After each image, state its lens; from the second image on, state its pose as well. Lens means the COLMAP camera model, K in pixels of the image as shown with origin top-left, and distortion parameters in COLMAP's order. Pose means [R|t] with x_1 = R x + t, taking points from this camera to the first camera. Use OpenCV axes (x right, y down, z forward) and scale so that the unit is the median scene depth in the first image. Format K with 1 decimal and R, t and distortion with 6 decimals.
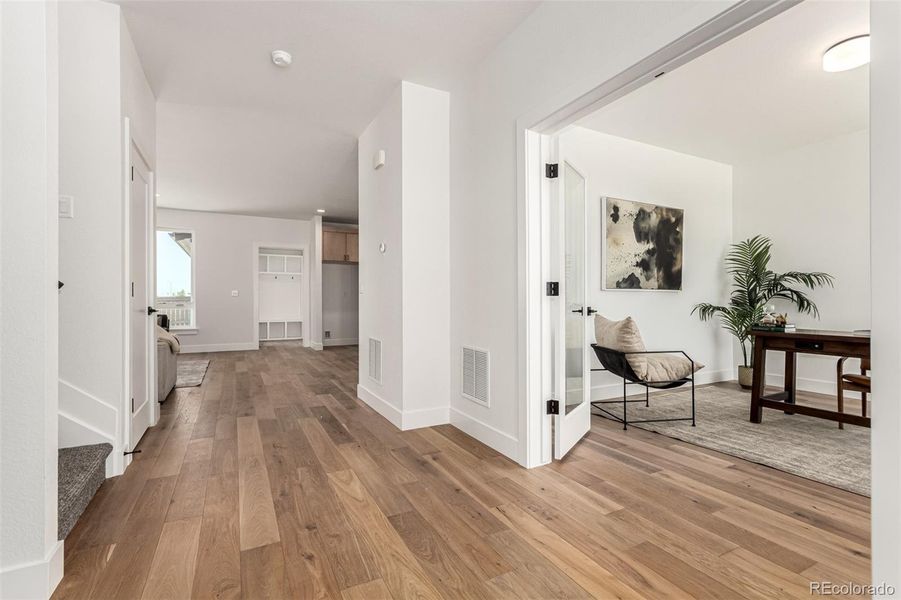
lens RADIAL K [[423.0, 0, 449.8], [0, 423.0, 300.8], [0, 0, 1]] dist [0.005167, -0.000184]
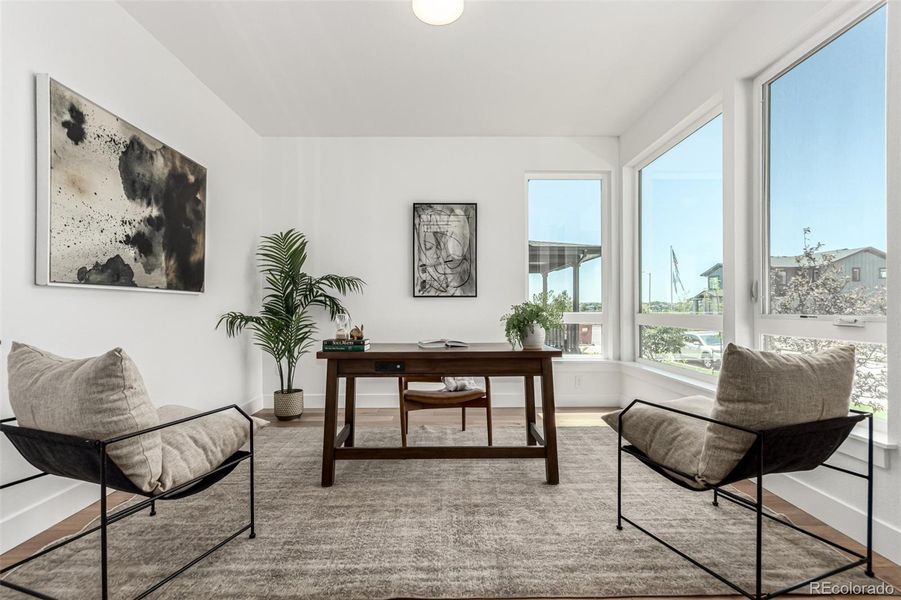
lens RADIAL K [[423.0, 0, 449.6], [0, 423.0, 306.3], [0, 0, 1]] dist [0.005167, -0.000184]
pose [[0.461815, 0.001526, 0.886975, 0.155621], [0.003157, 0.999989, -0.003365, -0.000203], [-0.886971, 0.004354, 0.461805, 0.391714]]
